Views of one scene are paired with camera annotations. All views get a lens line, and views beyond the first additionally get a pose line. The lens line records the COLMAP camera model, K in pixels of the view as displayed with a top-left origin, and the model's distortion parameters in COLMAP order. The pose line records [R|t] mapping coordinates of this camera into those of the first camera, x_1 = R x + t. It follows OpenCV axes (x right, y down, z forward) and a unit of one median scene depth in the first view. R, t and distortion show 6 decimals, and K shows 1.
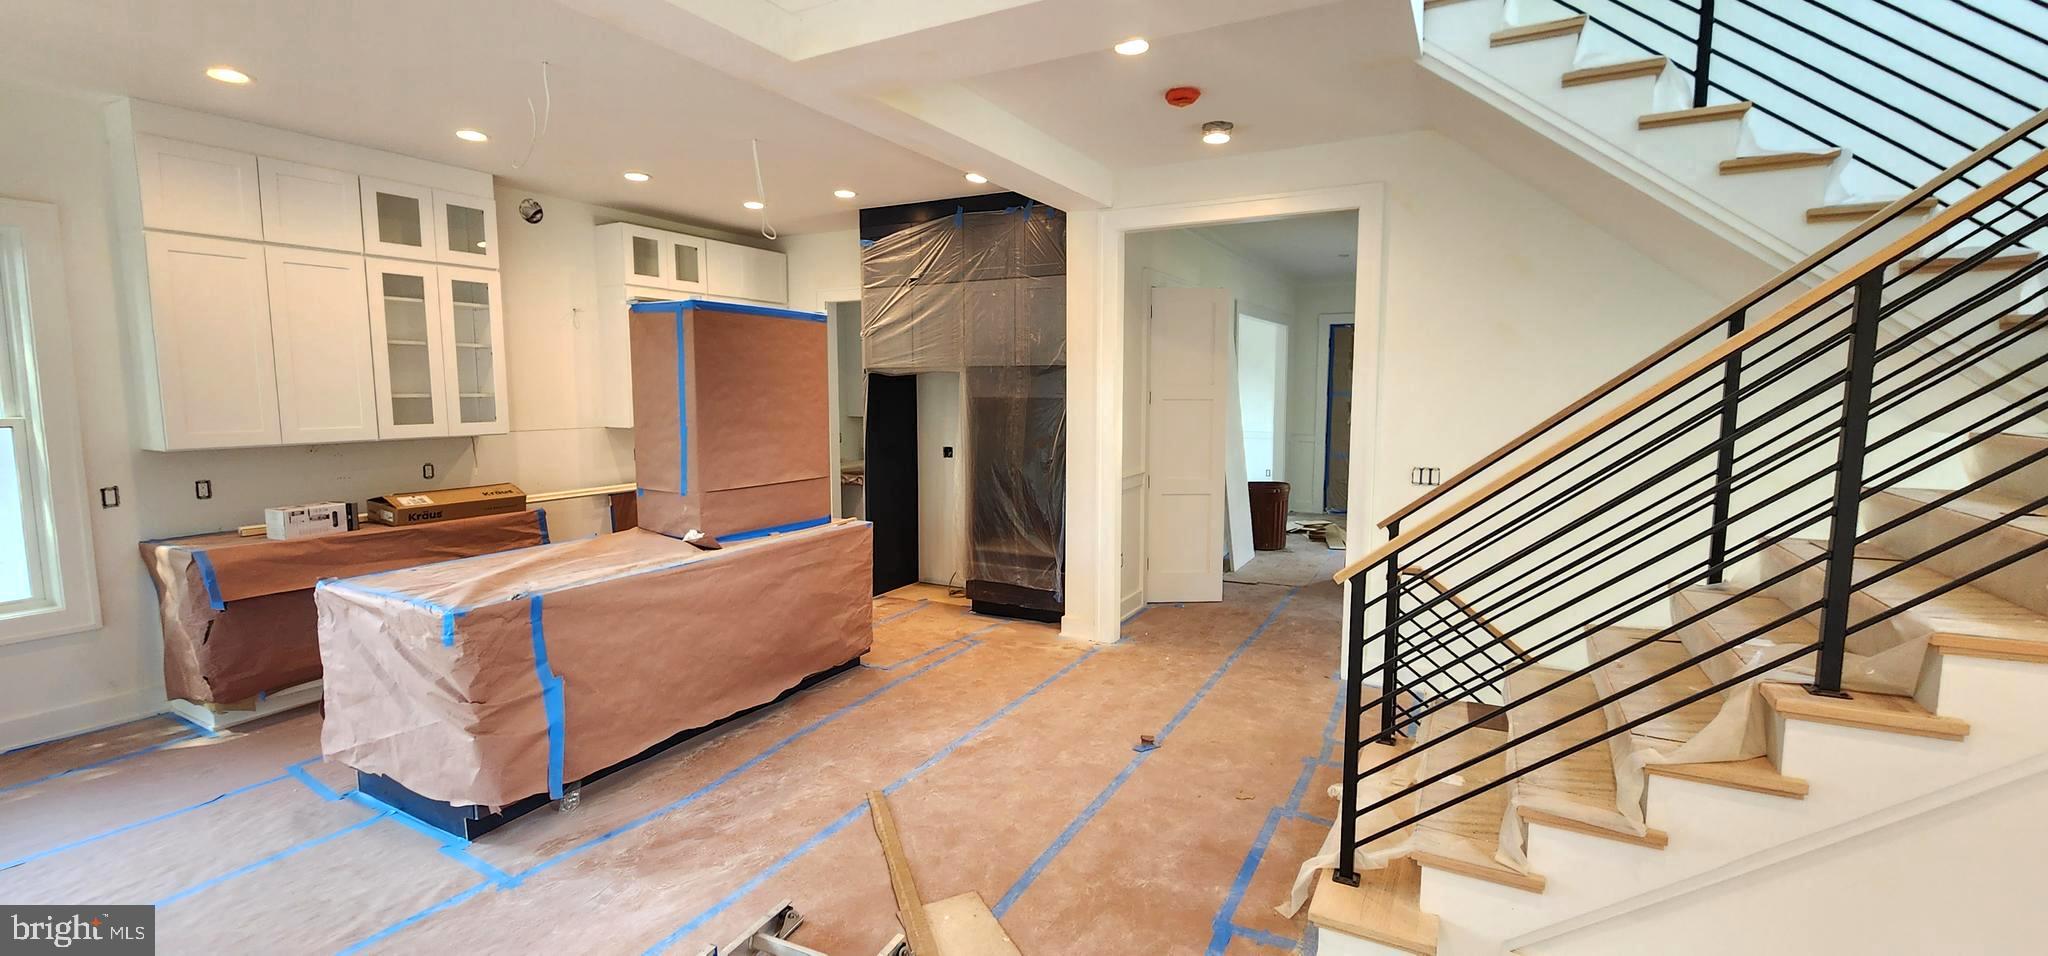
lens RADIAL K [[846.3, 0, 1028.2], [0, 846.3, 469.2], [0, 0, 1]] dist [0.000406, 0.000148]
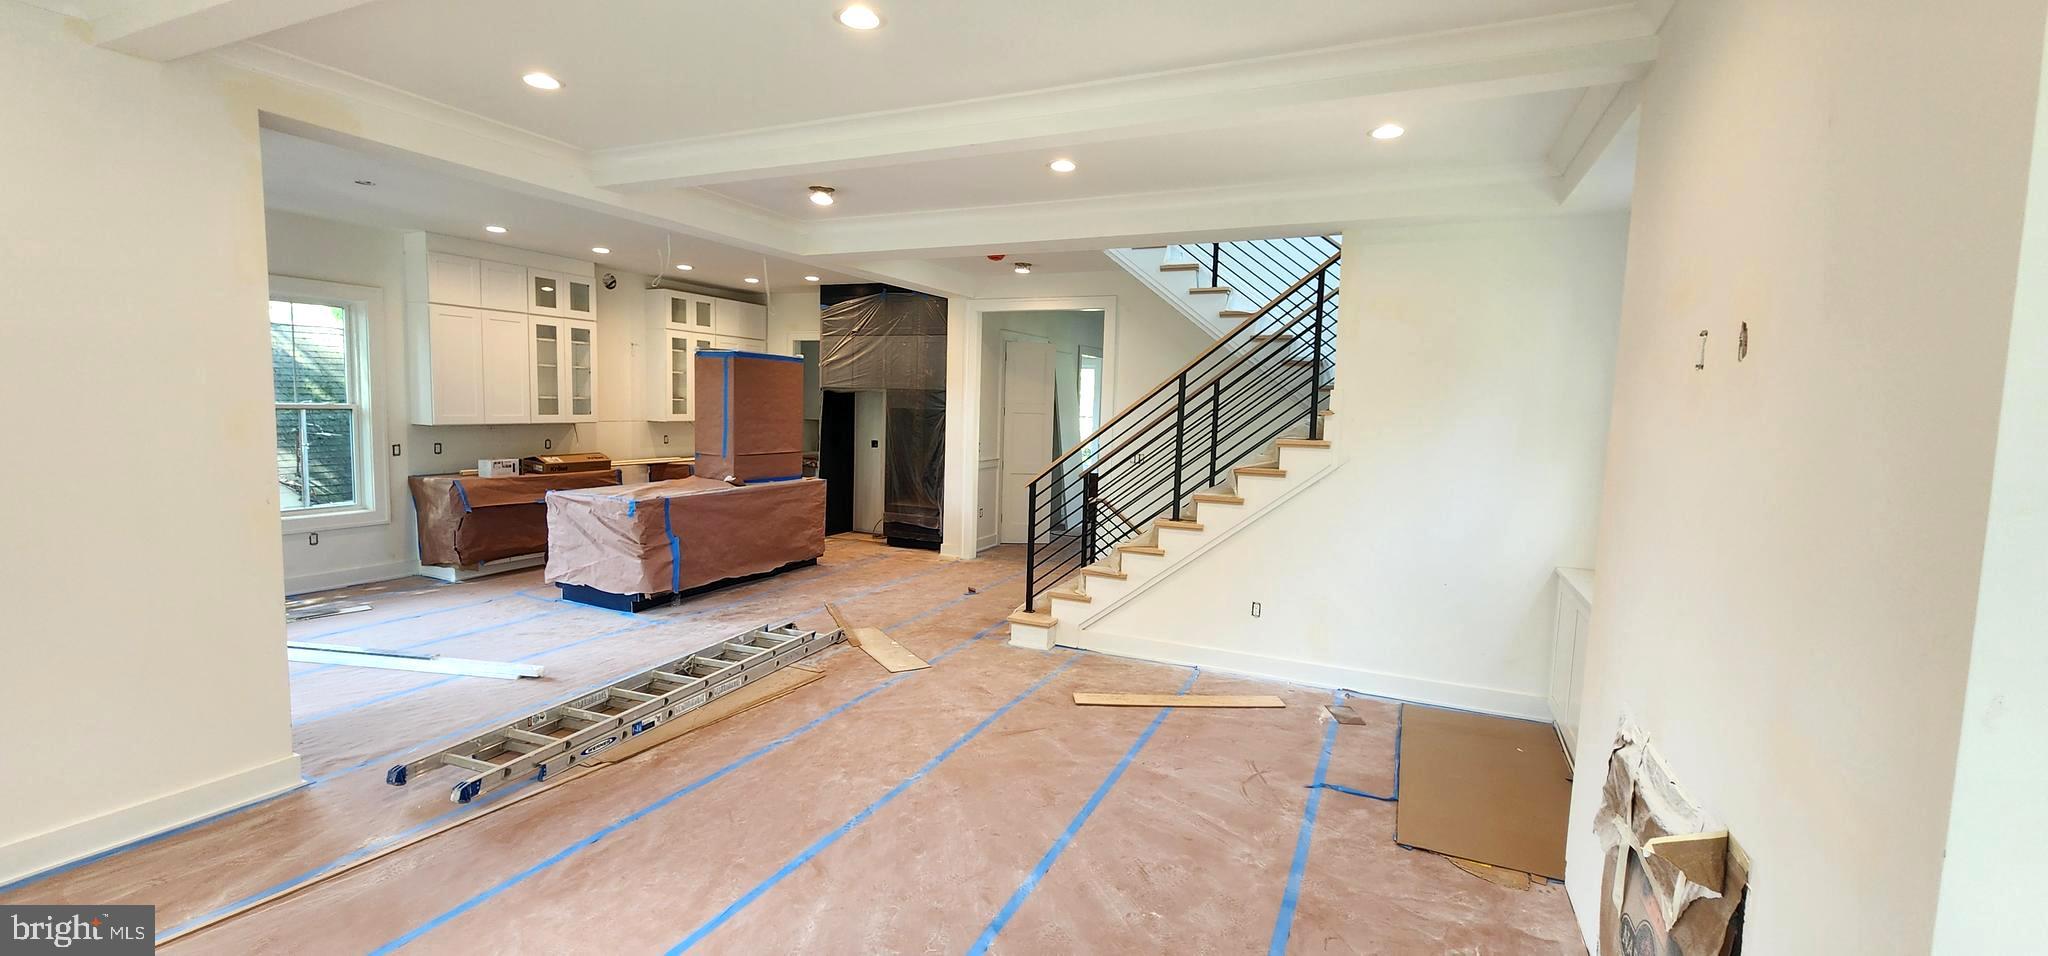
lens RADIAL K [[846.3, 0, 1014.6], [0, 846.3, 475.7], [0, 0, 1]] dist [0.000406, 0.000148]
pose [[0.998097, 0.023693, 0.056923, 0.107682], [-0.023245, 0.999694, -0.008510, 0.067307], [-0.057107, 0.007170, 0.998342, -0.801234]]
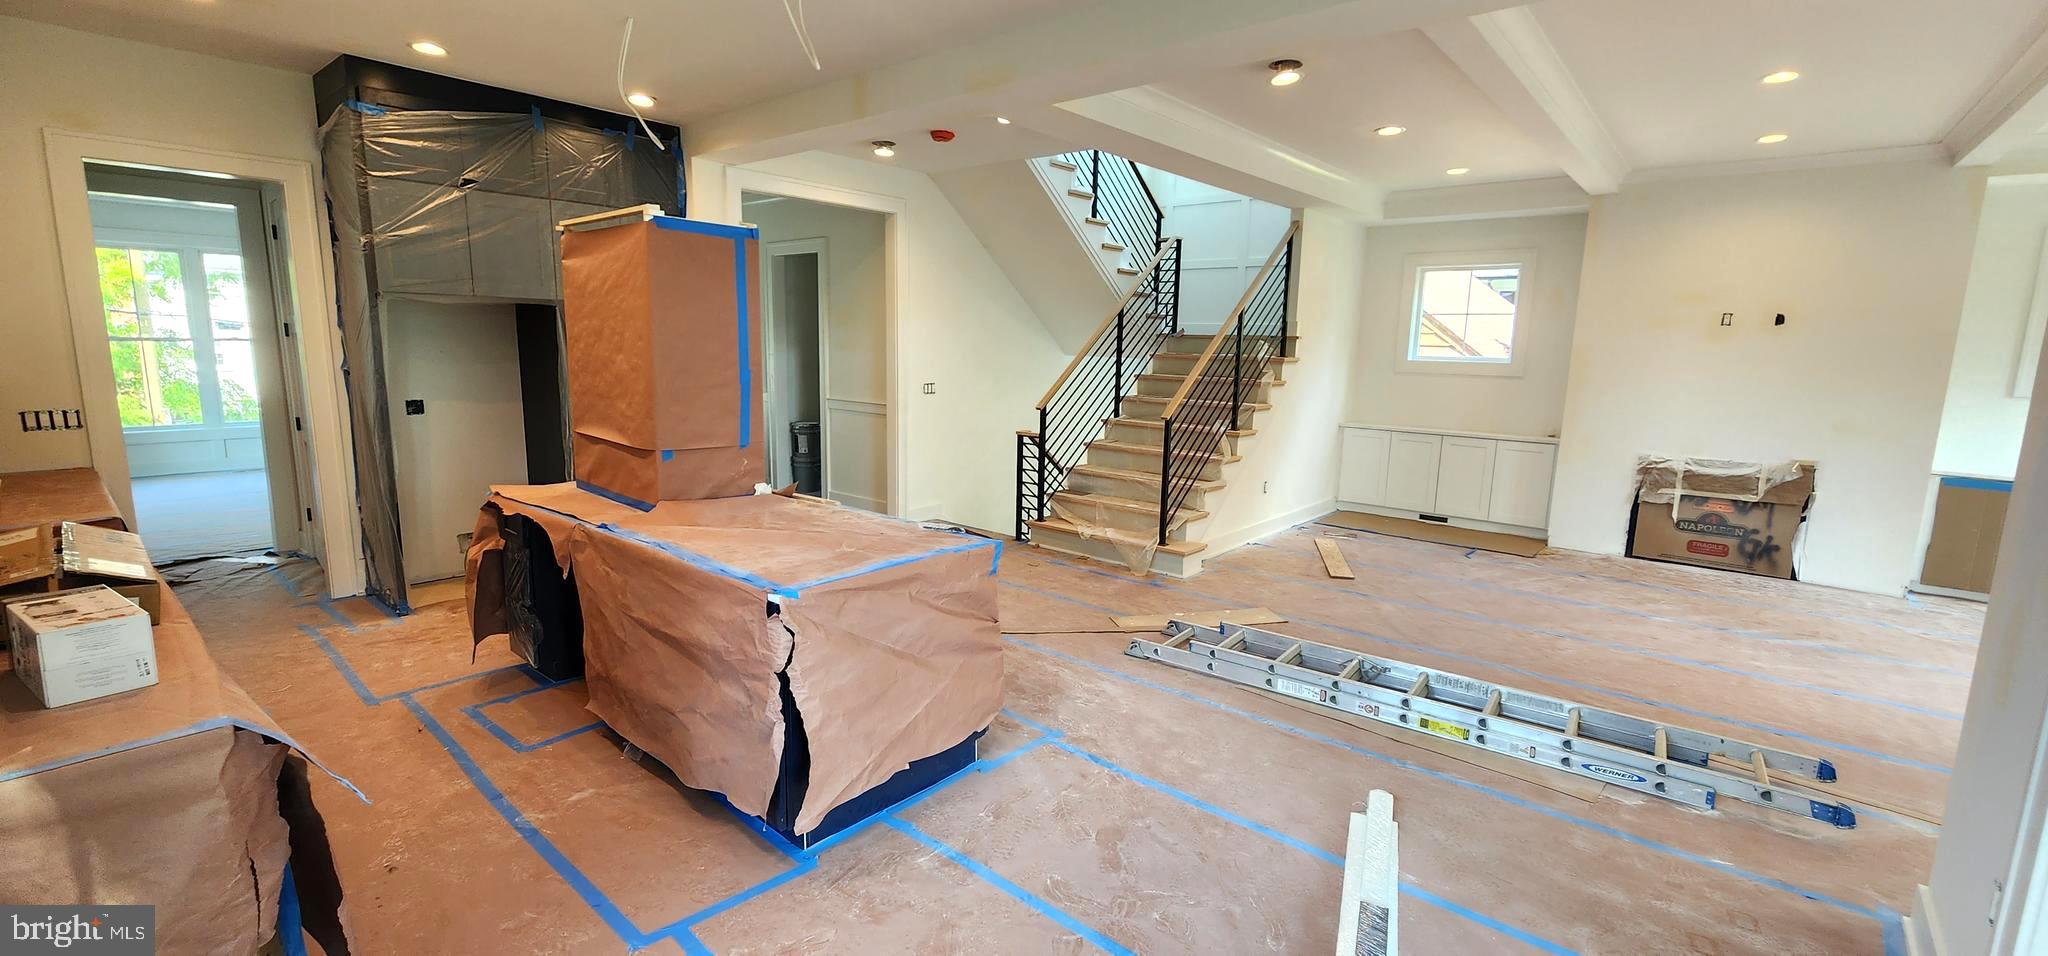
lens RADIAL K [[846.3, 0, 1027.3], [0, 846.3, 473.8], [0, 0, 1]] dist [0.000406, 0.000148]
pose [[0.201721, -0.146282, 0.968458, -1.129021], [0.074826, 0.988196, 0.133678, -0.035319], [-0.976581, 0.045500, 0.210286, 0.489978]]
